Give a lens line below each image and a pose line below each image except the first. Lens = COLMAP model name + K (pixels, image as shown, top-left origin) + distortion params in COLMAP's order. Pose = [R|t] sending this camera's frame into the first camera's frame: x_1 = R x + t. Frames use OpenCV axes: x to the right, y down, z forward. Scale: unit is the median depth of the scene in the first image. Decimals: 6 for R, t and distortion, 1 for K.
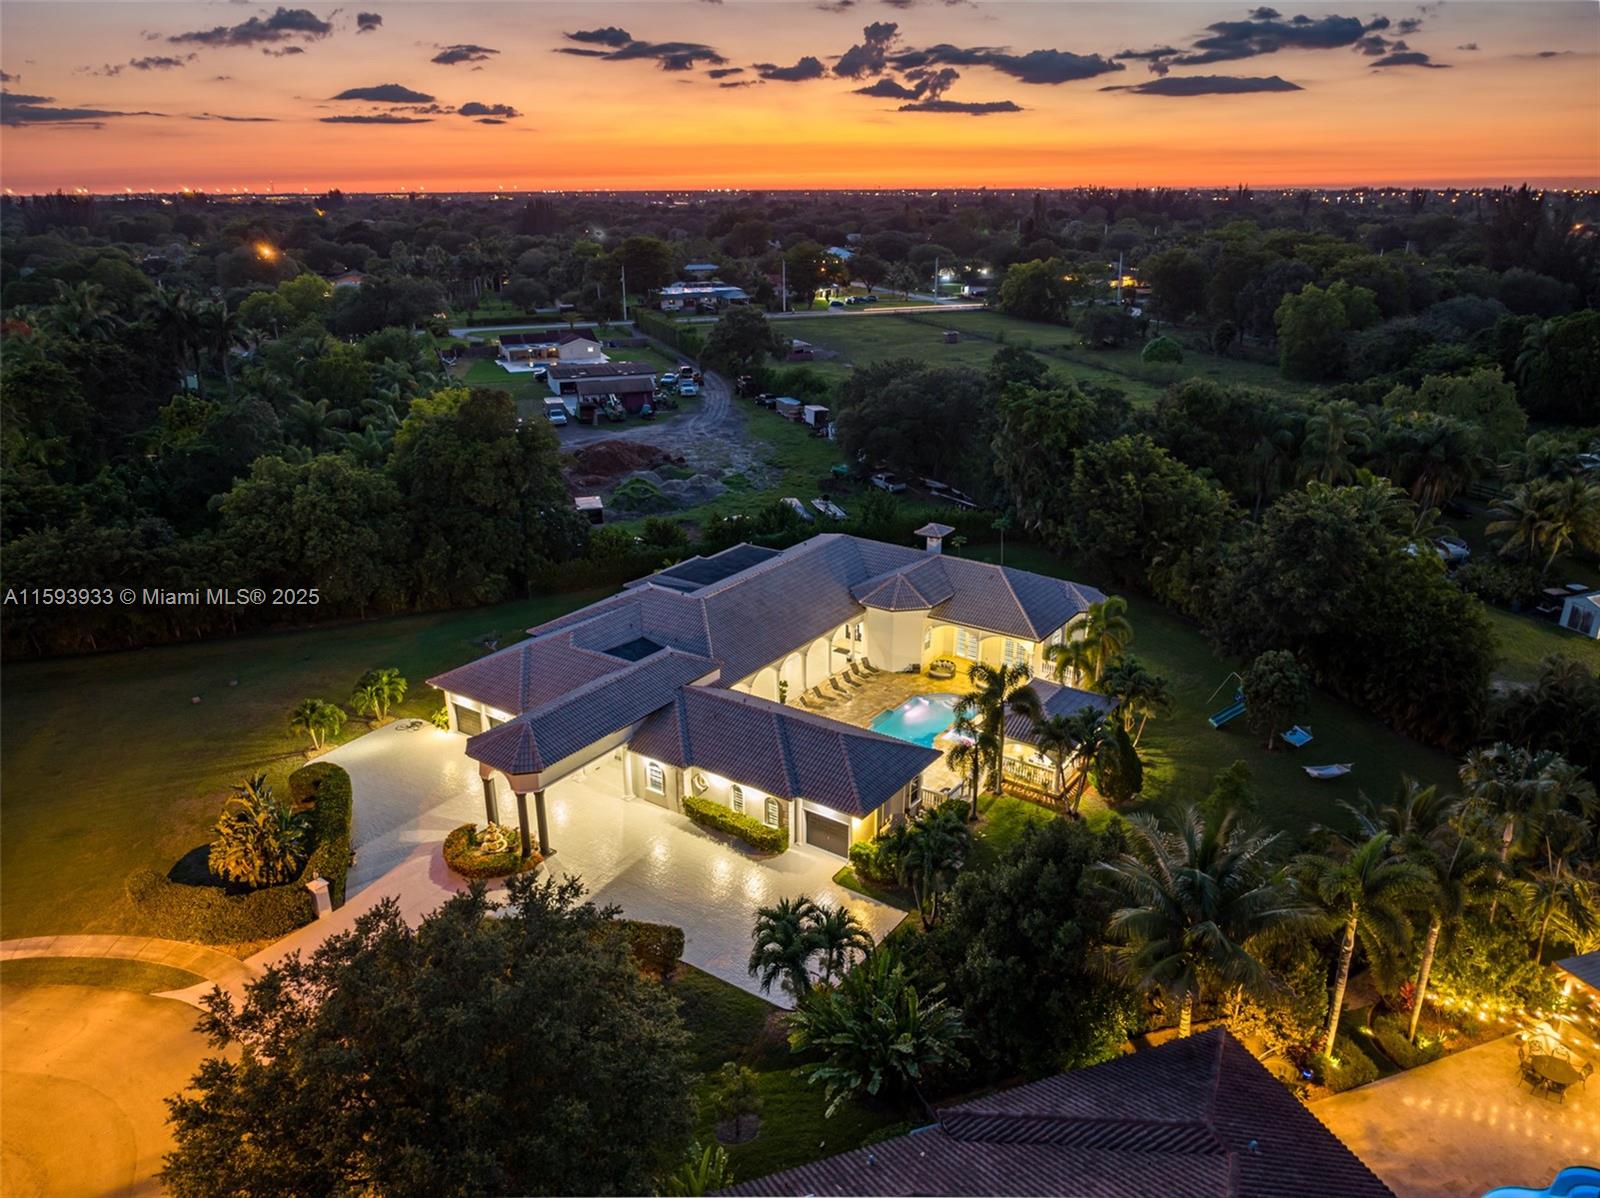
lens RADIAL K [[1119.6, 0, 800.0], [0, 1119.6, 599.0], [0, 0, 1]] dist [-0.042486, 0.032712]
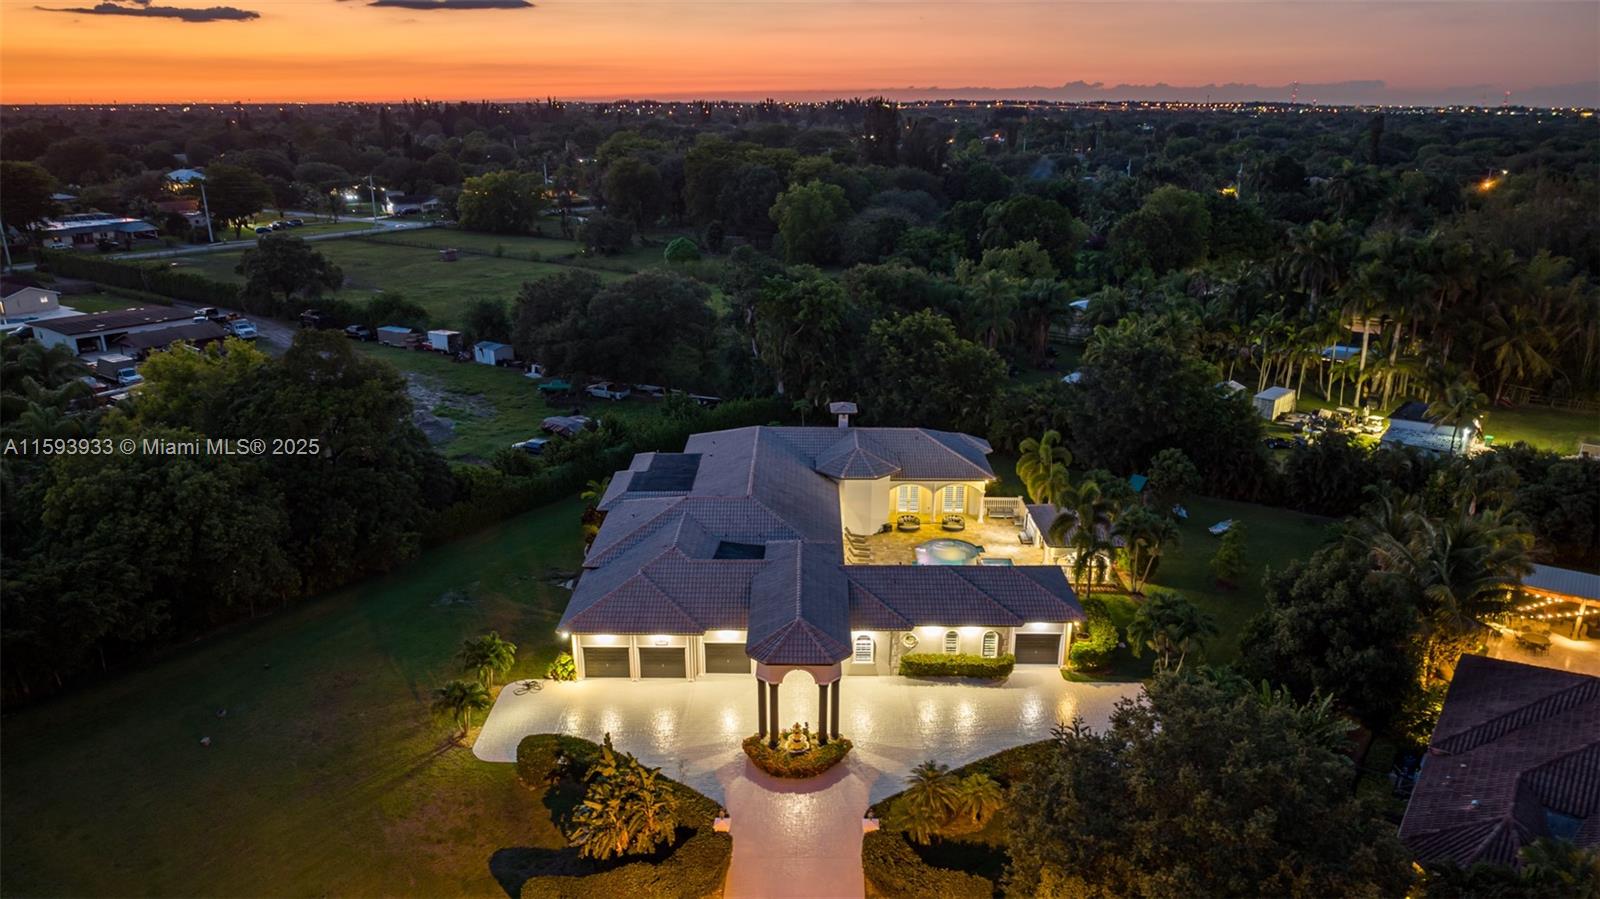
lens RADIAL K [[1155.4, 0, 800.0], [0, 1155.4, 449.5], [0, 0, 1]] dist [-0.014380, -0.003193]
pose [[0.825073, -0.158687, 0.542285, -0.580351], [0.191552, 0.981473, -0.004237, -0.026179], [-0.531565, 0.107372, 0.840184, 0.069570]]
